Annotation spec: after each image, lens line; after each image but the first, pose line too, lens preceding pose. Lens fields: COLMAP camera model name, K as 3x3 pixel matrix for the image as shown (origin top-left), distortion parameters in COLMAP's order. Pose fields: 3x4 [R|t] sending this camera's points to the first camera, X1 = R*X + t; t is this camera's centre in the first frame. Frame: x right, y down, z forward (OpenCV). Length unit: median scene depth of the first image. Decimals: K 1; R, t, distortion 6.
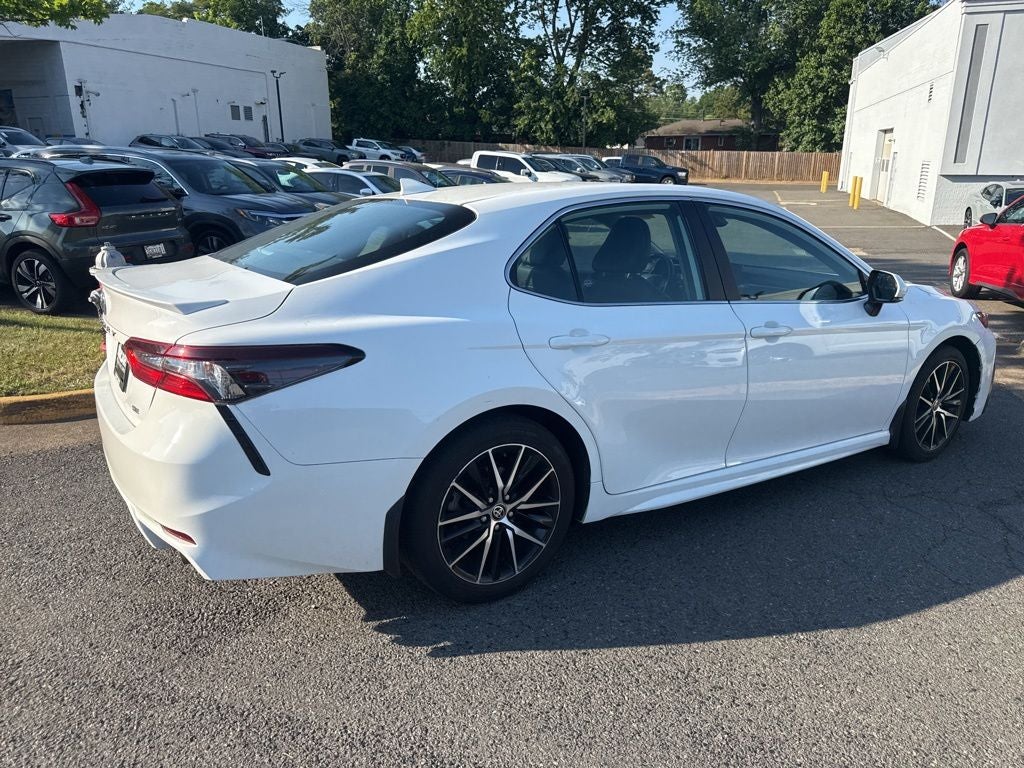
lens RADIAL K [[728.6, 0, 507.1], [0, 728.6, 386.9], [0, 0, 1]] dist [0.021833, -0.024493]
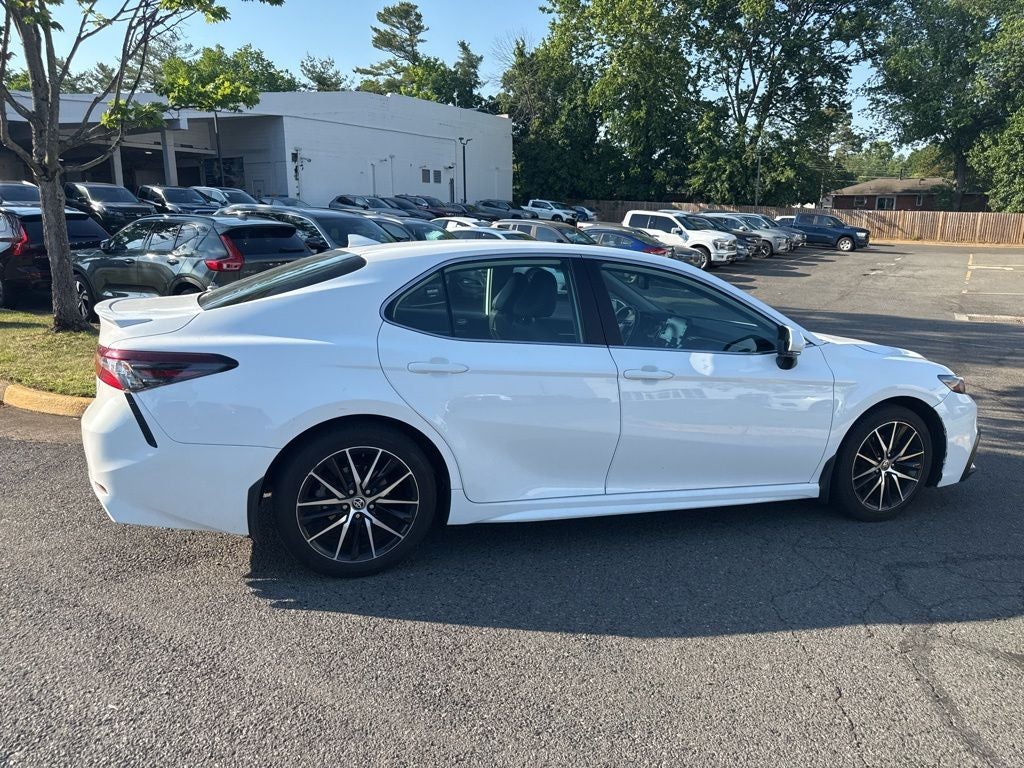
lens RADIAL K [[725.0, 0, 510.7], [0, 725.0, 386.5], [0, 0, 1]] dist [0.037160, -0.043015]
pose [[0.970679, 0.061500, -0.232381, 0.027407], [-0.078477, 0.994826, -0.064524, 0.001947], [0.227210, 0.080869, 0.970482, -0.007647]]
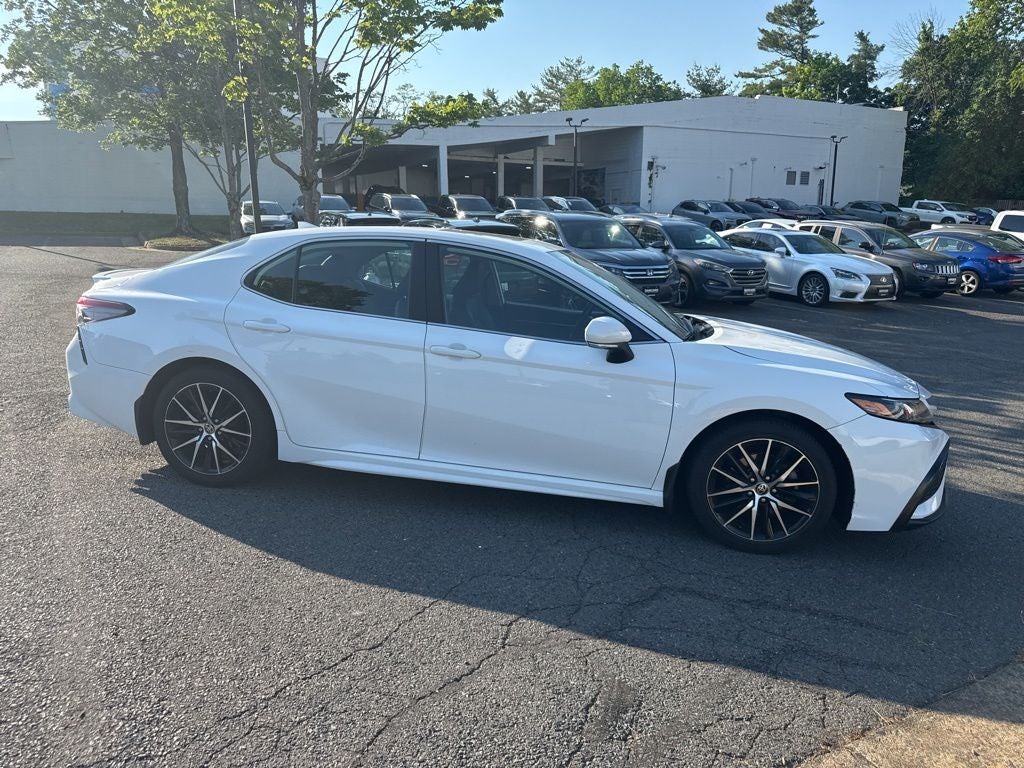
lens RADIAL K [[728.2, 0, 516.4], [0, 728.2, 379.2], [0, 0, 1]] dist [0.017404, -0.016374]
pose [[0.730127, 0.148672, -0.666942, 0.080806], [-0.208314, 0.978011, -0.010035, -0.002805], [0.650784, 0.146260, 0.745042, 0.013319]]
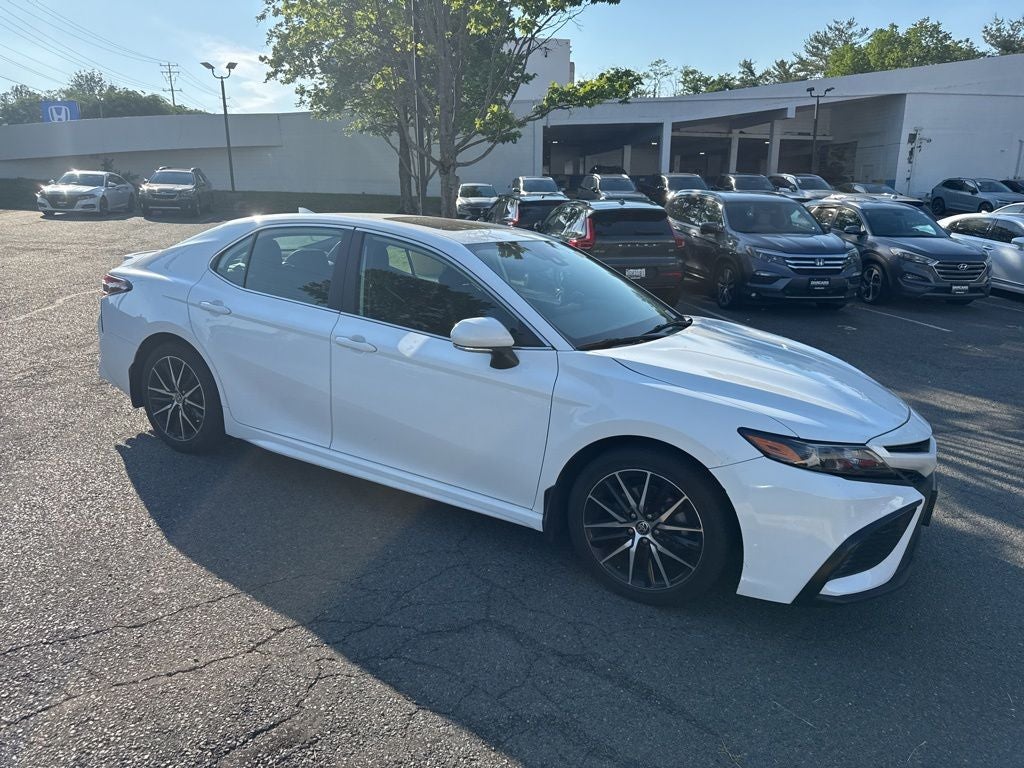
lens RADIAL K [[728.2, 0, 516.4], [0, 728.2, 379.2], [0, 0, 1]] dist [0.017404, -0.016374]
pose [[0.466676, 0.216868, -0.857428, 0.097936], [-0.271809, 0.957720, 0.094296, -0.013336], [0.841625, 0.189051, 0.505892, 0.042731]]
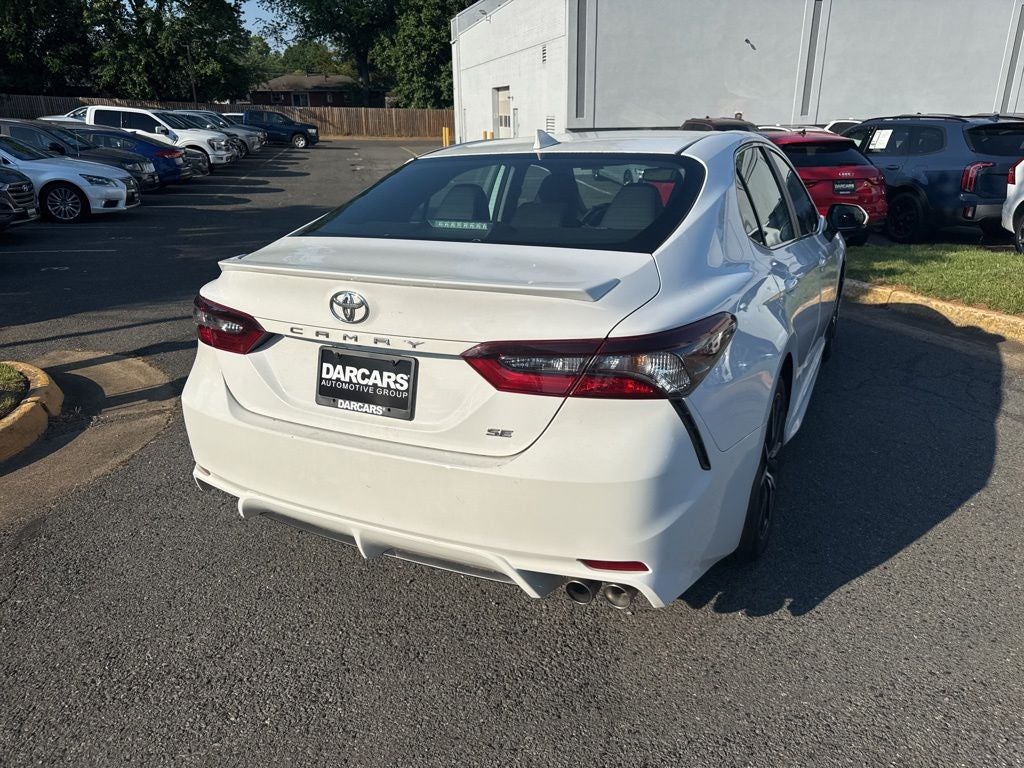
lens RADIAL K [[728.8, 0, 513.4], [0, 728.8, 381.0], [0, 0, 1]] dist [0.018950, -0.018965]
pose [[0.865288, -0.177066, 0.468961, -0.040935], [0.155468, 0.984199, 0.084749, -0.004212], [-0.476557, -0.000424, 0.879143, 0.015266]]
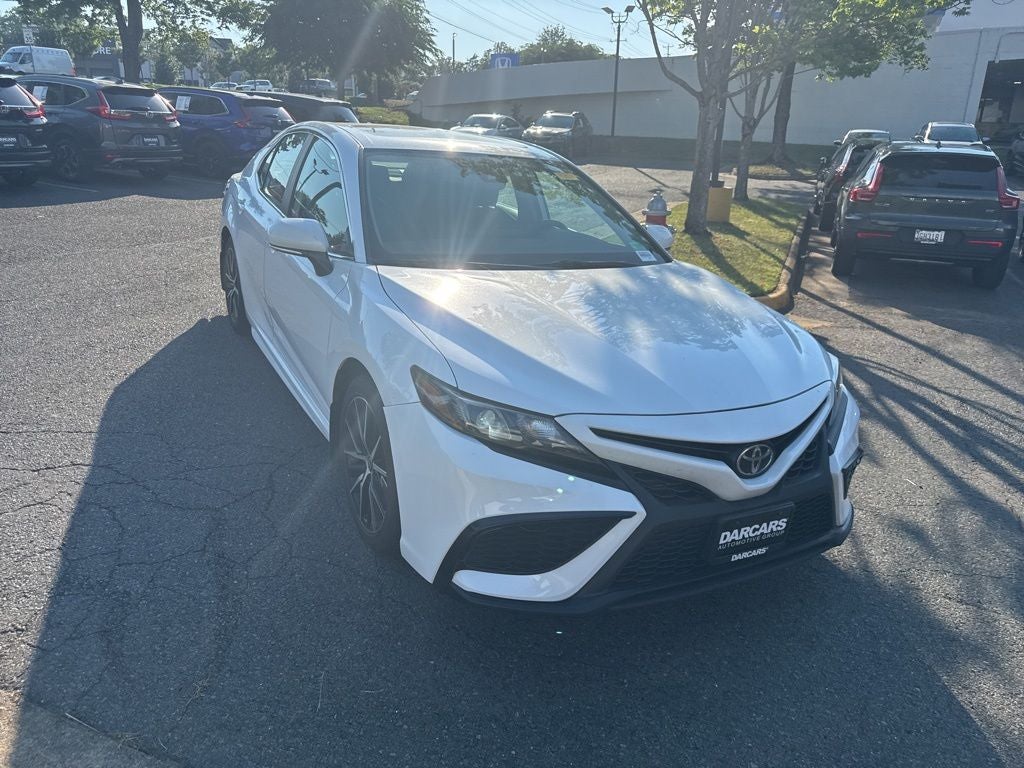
lens RADIAL K [[736.1, 0, 515.7], [0, 736.1, 383.9], [0, 0, 1]] dist [0.014149, -0.018133]
pose [[-0.074696, 0.310666, -0.947580, 0.103657], [-0.330828, 0.888698, 0.317440, -0.025831], [0.940730, 0.337197, 0.036395, 0.093635]]
